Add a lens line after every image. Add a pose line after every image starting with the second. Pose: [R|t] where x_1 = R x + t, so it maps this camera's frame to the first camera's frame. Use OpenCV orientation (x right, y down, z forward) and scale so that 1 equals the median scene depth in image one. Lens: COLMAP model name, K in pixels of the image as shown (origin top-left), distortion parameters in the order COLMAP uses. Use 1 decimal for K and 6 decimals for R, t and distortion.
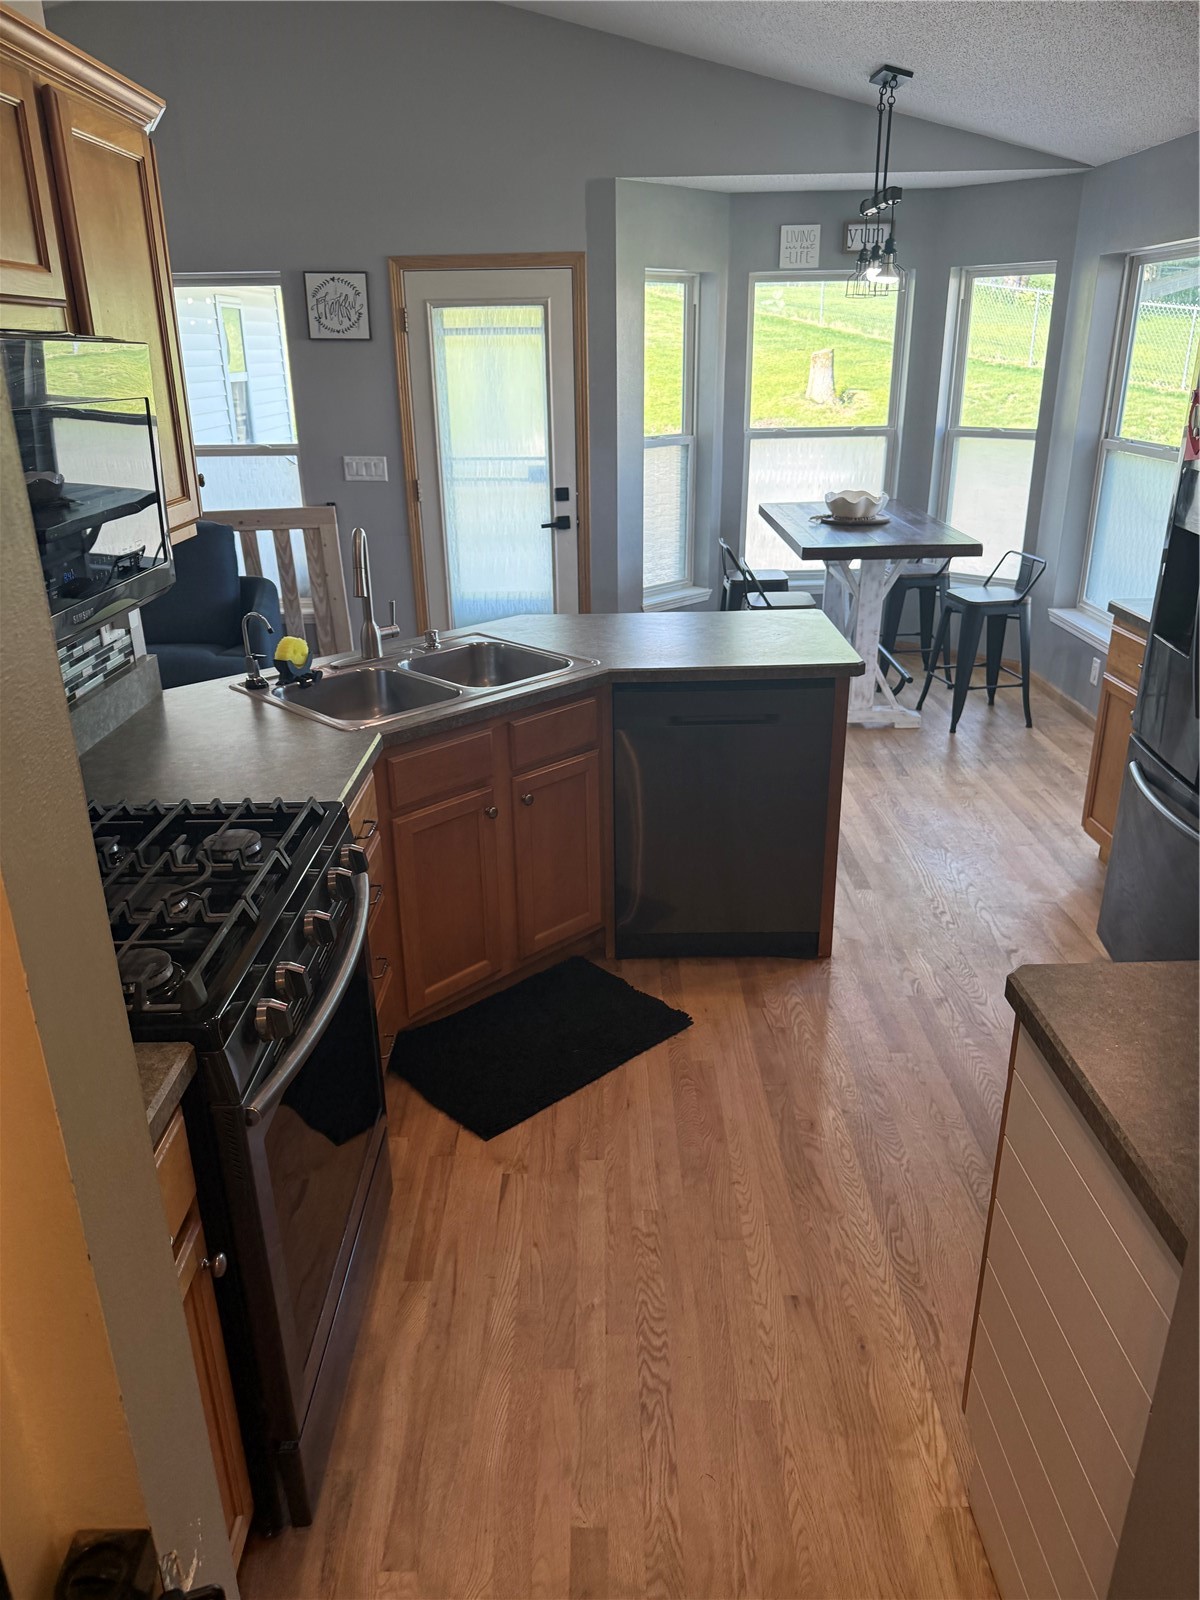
lens RADIAL K [[1131.7, 0, 602.4], [0, 1131.7, 791.8], [0, 0, 1]] dist [0.028275, -0.026670]
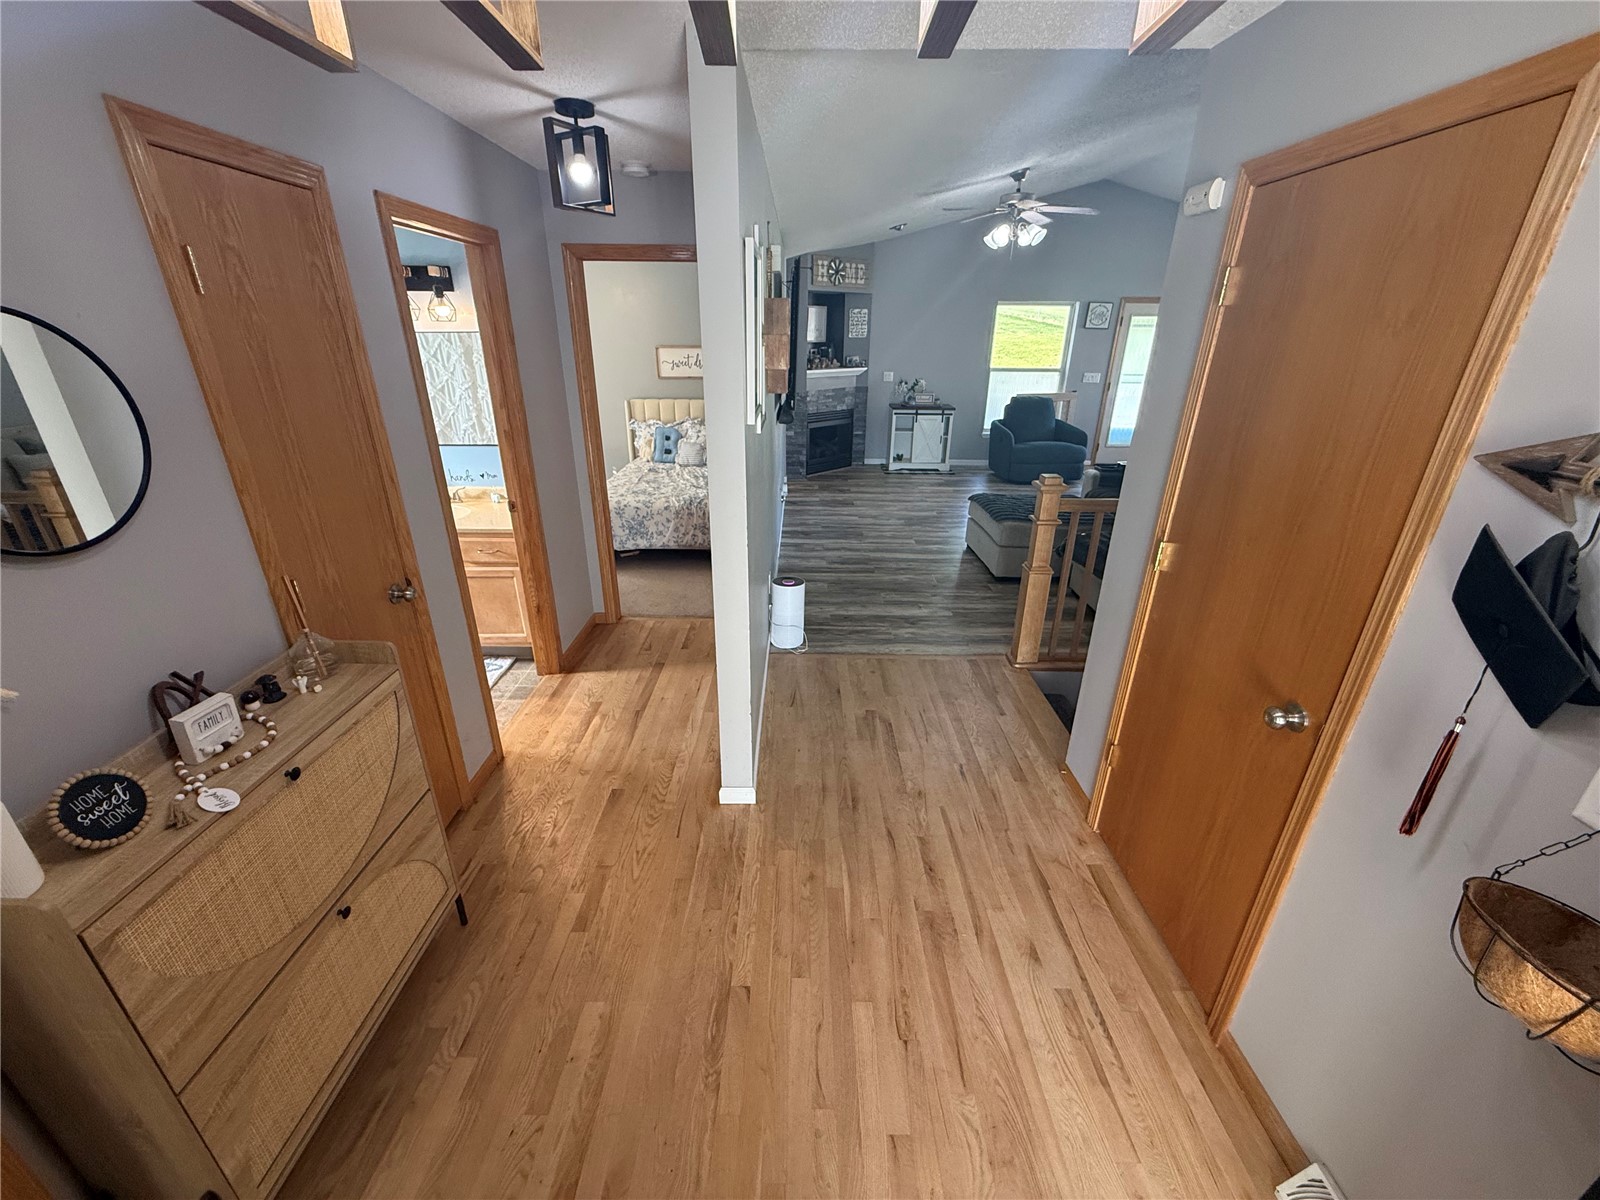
lens RADIAL K [[641.1, 0, 793.5], [0, 641.1, 604.9], [0, 0, 1]] dist [0.000705, -0.000214]
pose [[0.999913, 0.012725, 0.003363, -0.889848], [-0.012827, 0.999390, 0.032493, 0.195751], [-0.002947, -0.032534, 0.999466, -0.482908]]
